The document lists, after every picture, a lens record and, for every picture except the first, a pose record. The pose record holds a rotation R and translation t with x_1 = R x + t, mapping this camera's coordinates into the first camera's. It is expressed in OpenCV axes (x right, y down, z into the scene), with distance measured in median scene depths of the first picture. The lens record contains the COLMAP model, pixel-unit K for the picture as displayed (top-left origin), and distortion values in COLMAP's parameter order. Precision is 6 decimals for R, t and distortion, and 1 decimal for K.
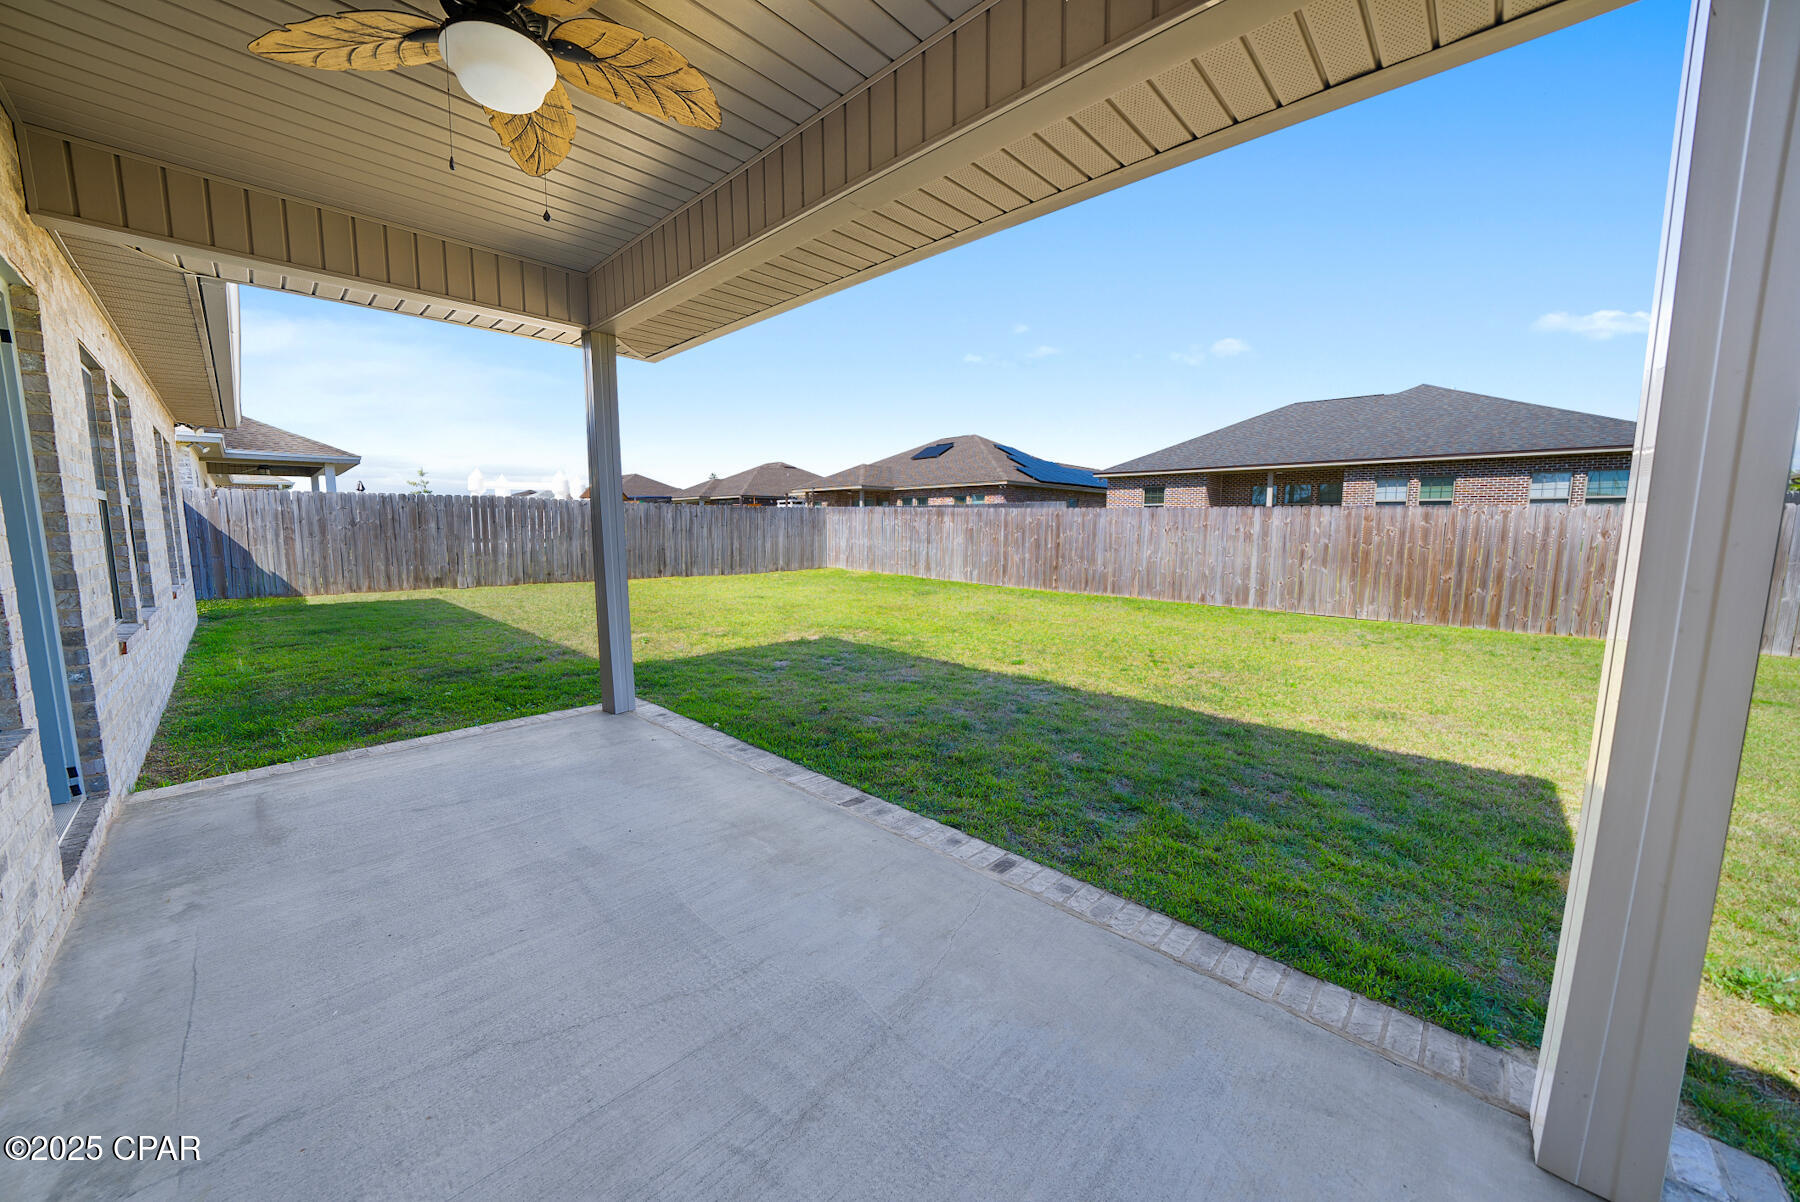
lens RADIAL K [[632.7, 0, 898.7], [0, 632.7, 607.6], [0, 0, 1]] dist [-0.021951, 0.000050]
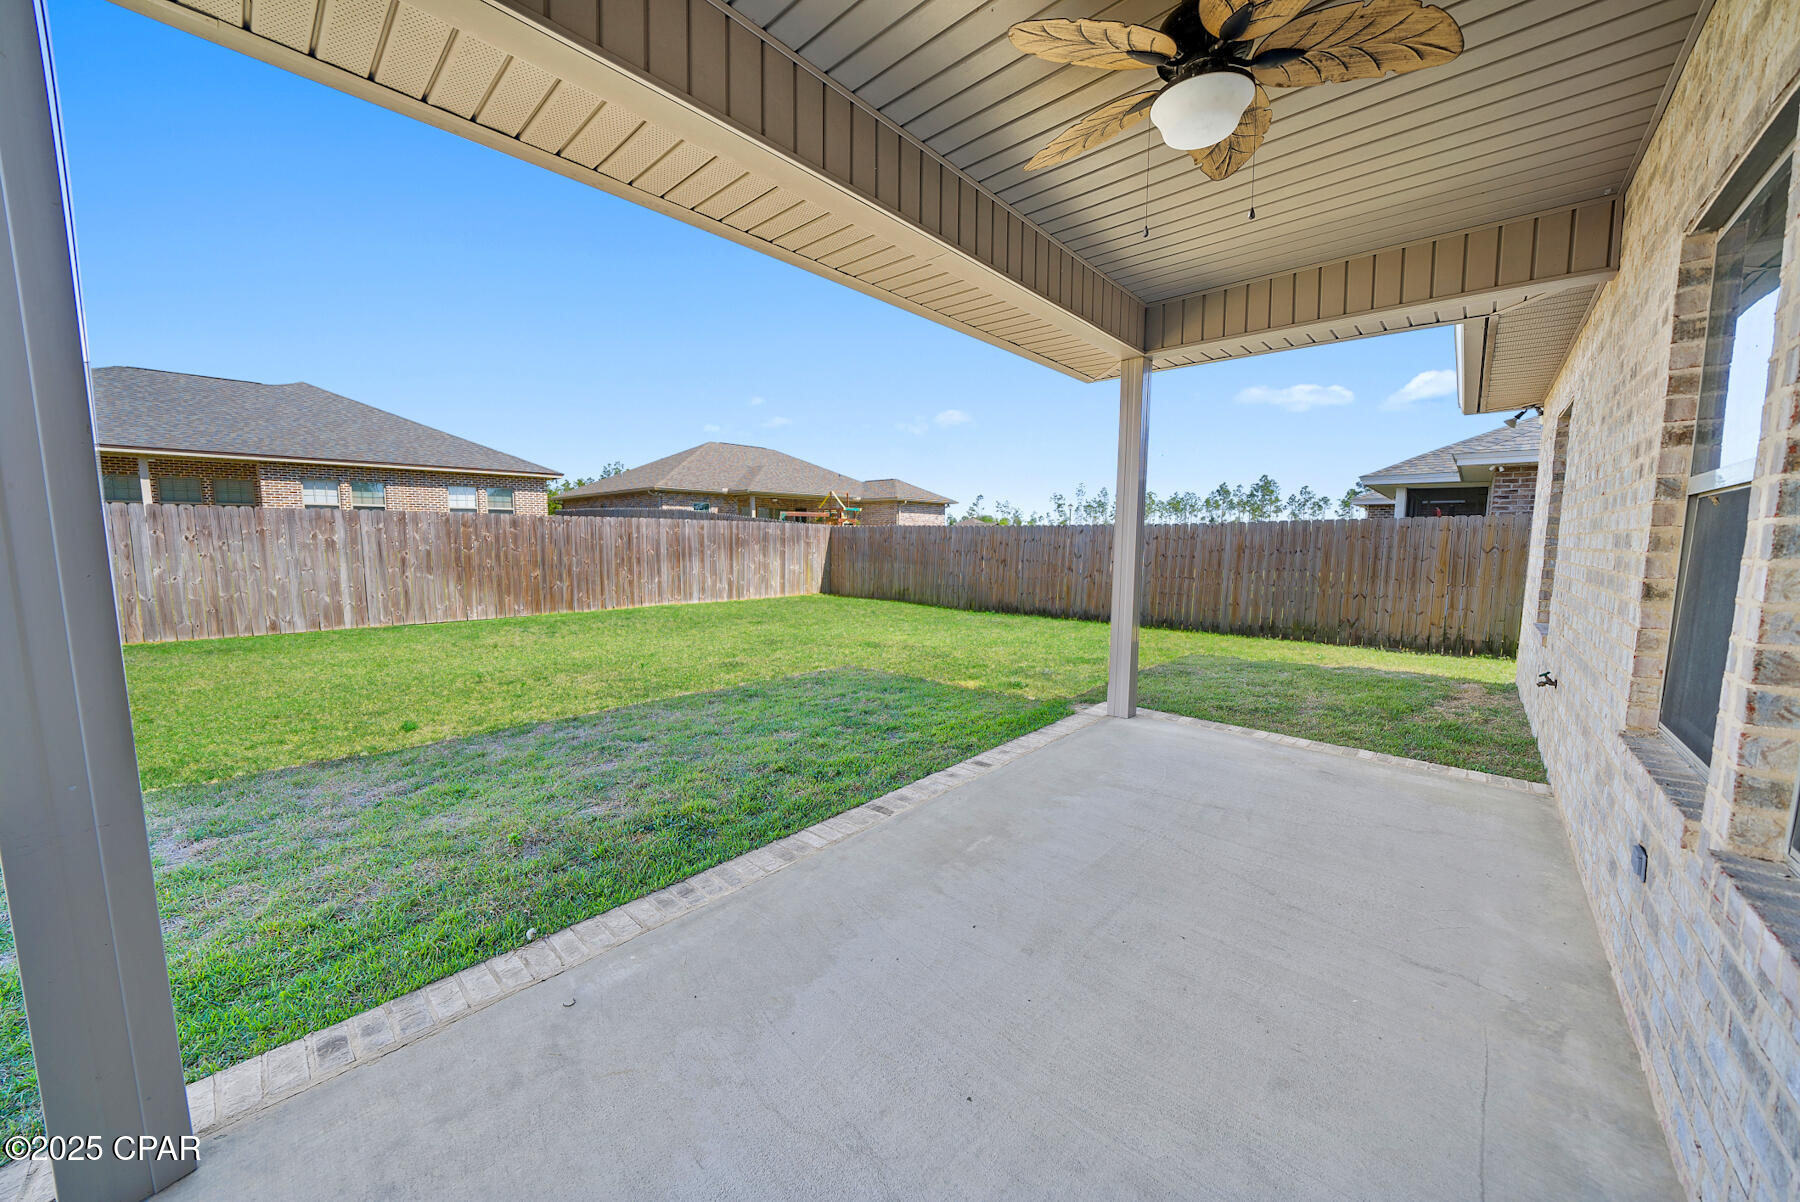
lens RADIAL K [[632.7, 0, 898.7], [0, 632.7, 607.6], [0, 0, 1]] dist [-0.021951, 0.000050]
pose [[-0.011806, -0.116325, 0.993141, -0.341775], [0.122246, 0.985592, 0.116894, -0.041441], [-0.992430, 0.122787, 0.002584, 0.306994]]
